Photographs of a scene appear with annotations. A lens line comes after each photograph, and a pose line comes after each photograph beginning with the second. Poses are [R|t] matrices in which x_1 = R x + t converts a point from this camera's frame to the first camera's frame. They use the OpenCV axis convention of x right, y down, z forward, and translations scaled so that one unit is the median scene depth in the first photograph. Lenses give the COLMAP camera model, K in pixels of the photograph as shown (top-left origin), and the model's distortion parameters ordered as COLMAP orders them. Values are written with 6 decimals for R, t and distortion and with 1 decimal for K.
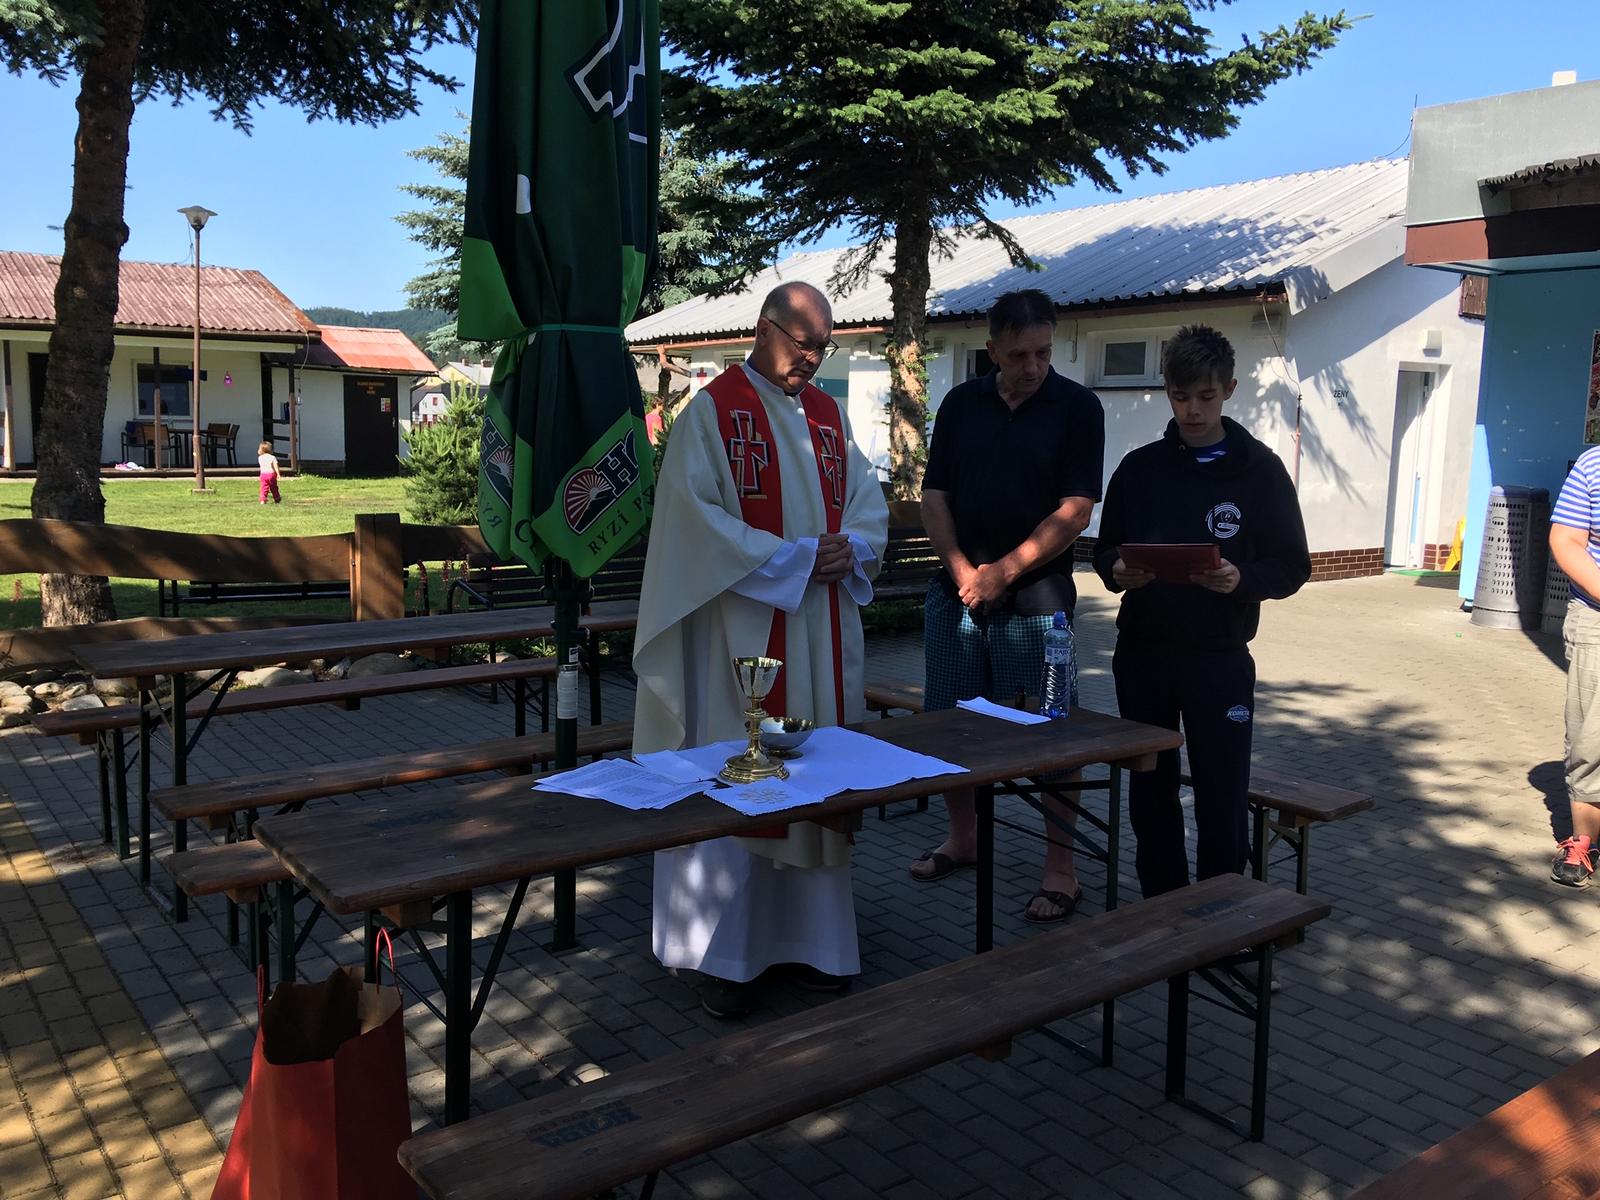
lens RADIAL K [[1350.8, 0, 800.0], [0, 1350.8, 600.0], [0, 0, 1]] dist [0.105327, -0.161713]
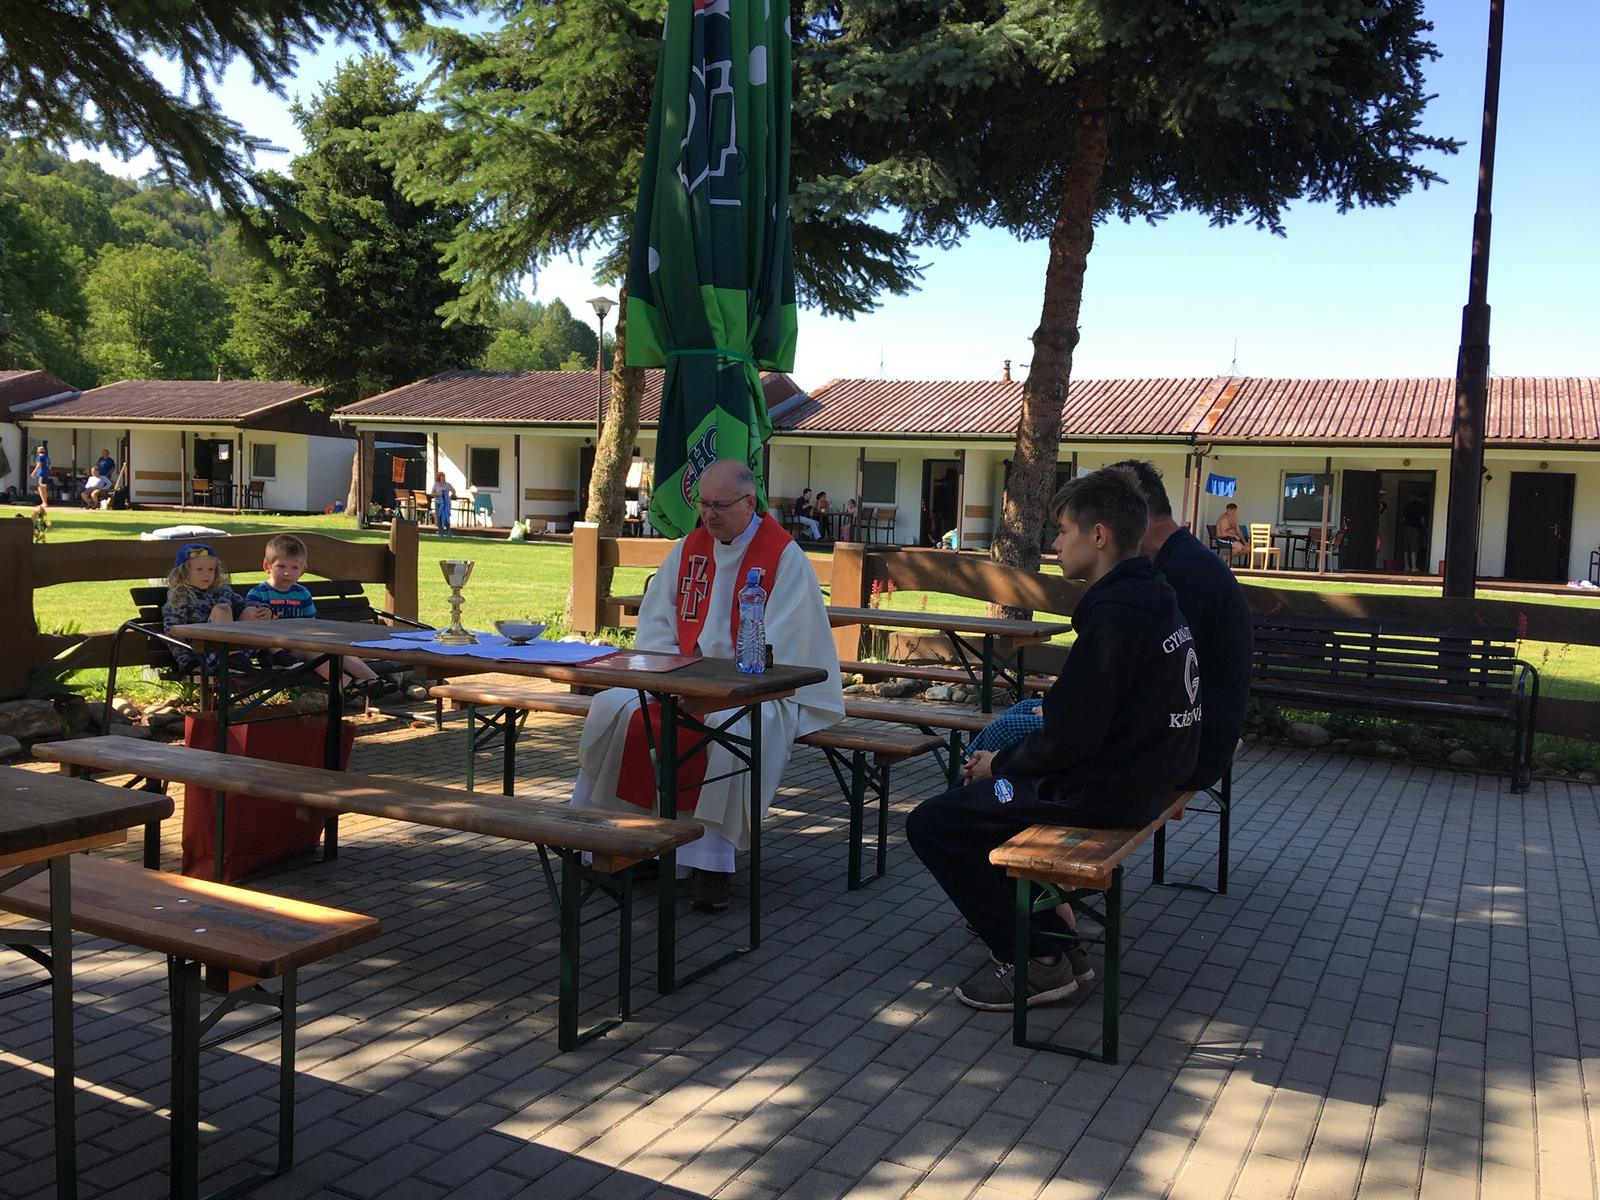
lens RADIAL K [[1350.8, 0, 800.0], [0, 1350.8, 600.0], [0, 0, 1]] dist [0.105327, -0.161713]
pose [[0.445978, 0.060483, -0.892998, 0.478127], [-0.148173, 0.988936, -0.007019, 0.013983], [0.882694, 0.135449, 0.450006, 0.237572]]
